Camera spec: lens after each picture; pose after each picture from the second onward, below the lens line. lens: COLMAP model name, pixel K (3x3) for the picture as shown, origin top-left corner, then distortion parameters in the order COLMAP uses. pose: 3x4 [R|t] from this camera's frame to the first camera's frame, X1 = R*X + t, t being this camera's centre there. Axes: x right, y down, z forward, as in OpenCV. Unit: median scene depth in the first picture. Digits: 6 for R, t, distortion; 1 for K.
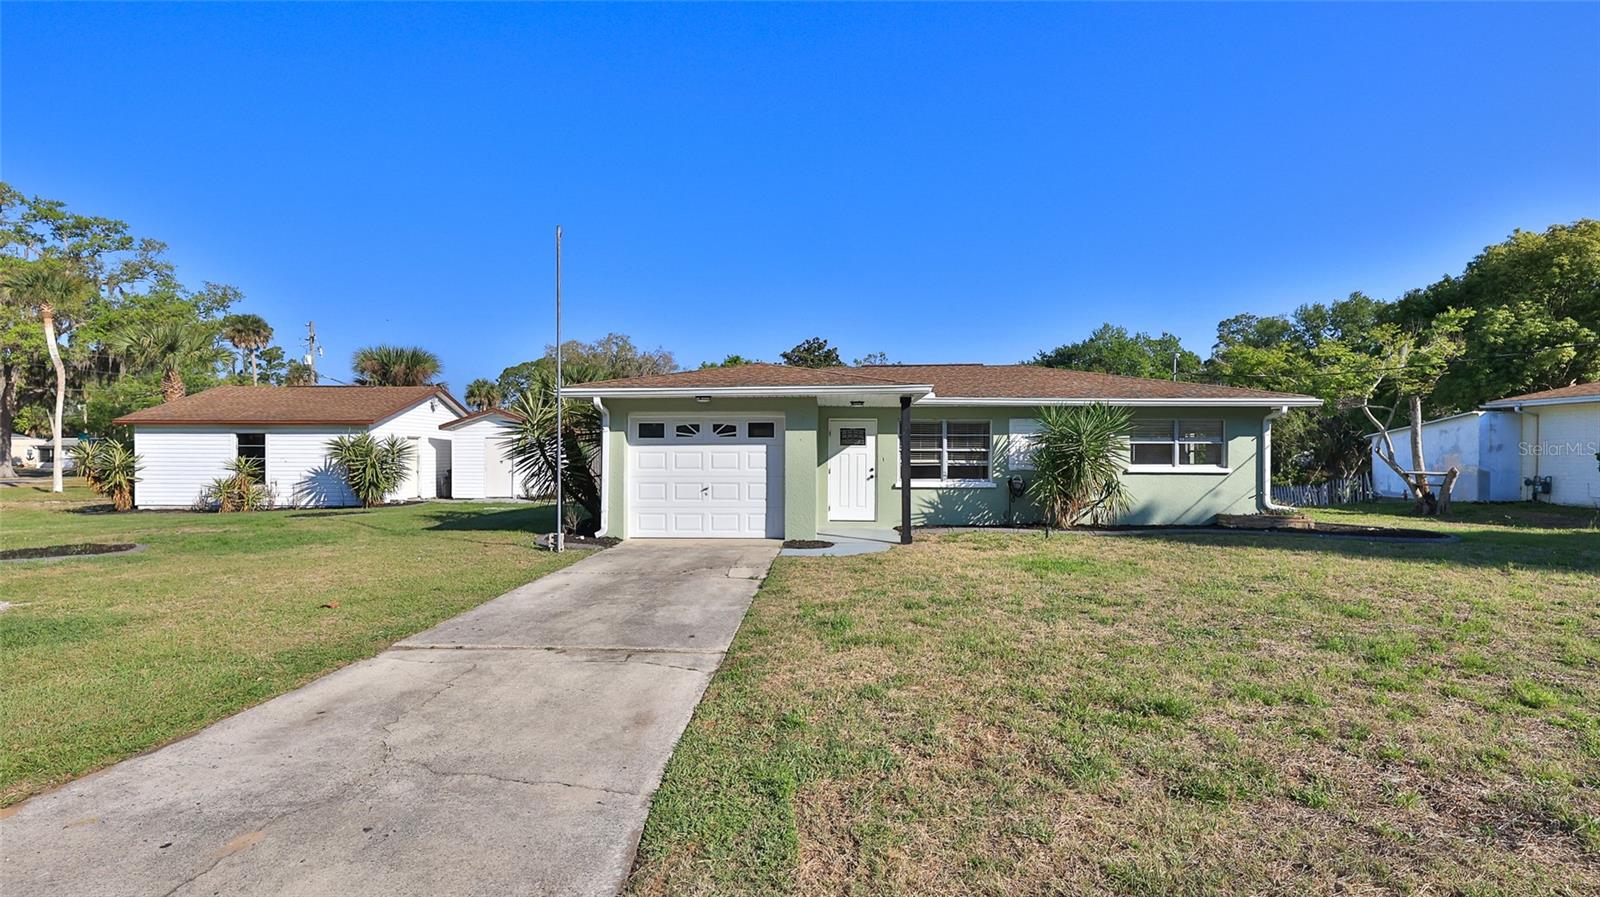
lens RADIAL K [[716.0, 0, 800.0], [0, 716.0, 448.5], [0, 0, 1]] dist [0.002143, -0.000347]
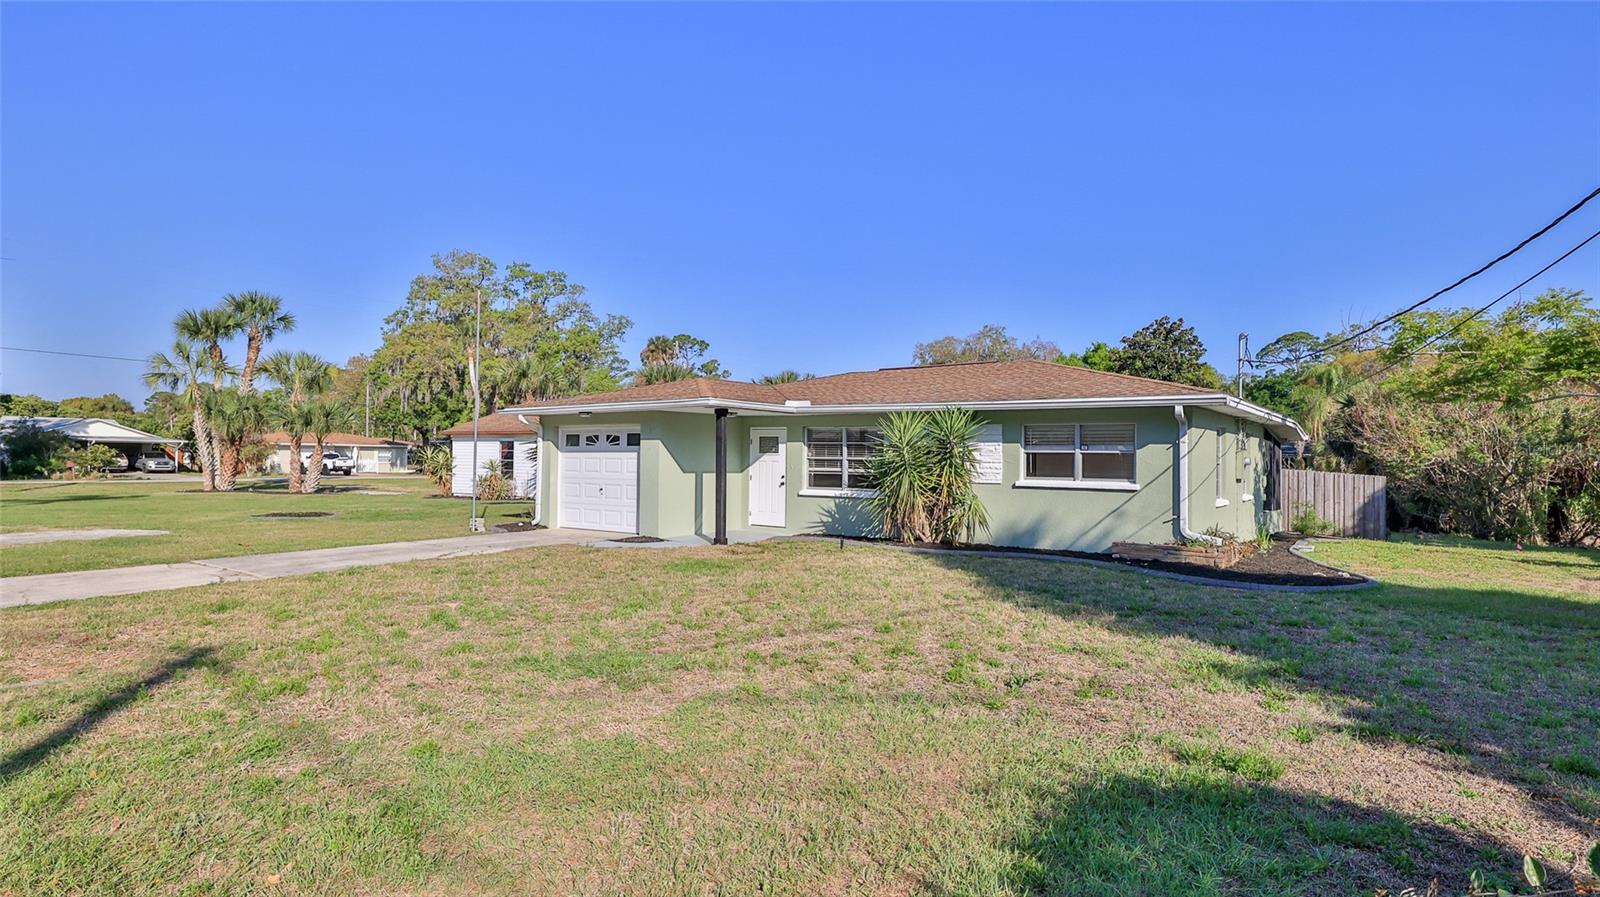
lens RADIAL K [[832.1, 0, 800.0], [0, 832.1, 448.5], [0, 0, 1]] dist [-0.000196, -0.000036]
pose [[0.835900, 0.002205, -0.548878, 0.768996], [-0.005361, 0.999977, -0.004146, -0.006132], [0.548856, 0.006408, 0.835892, 0.019922]]
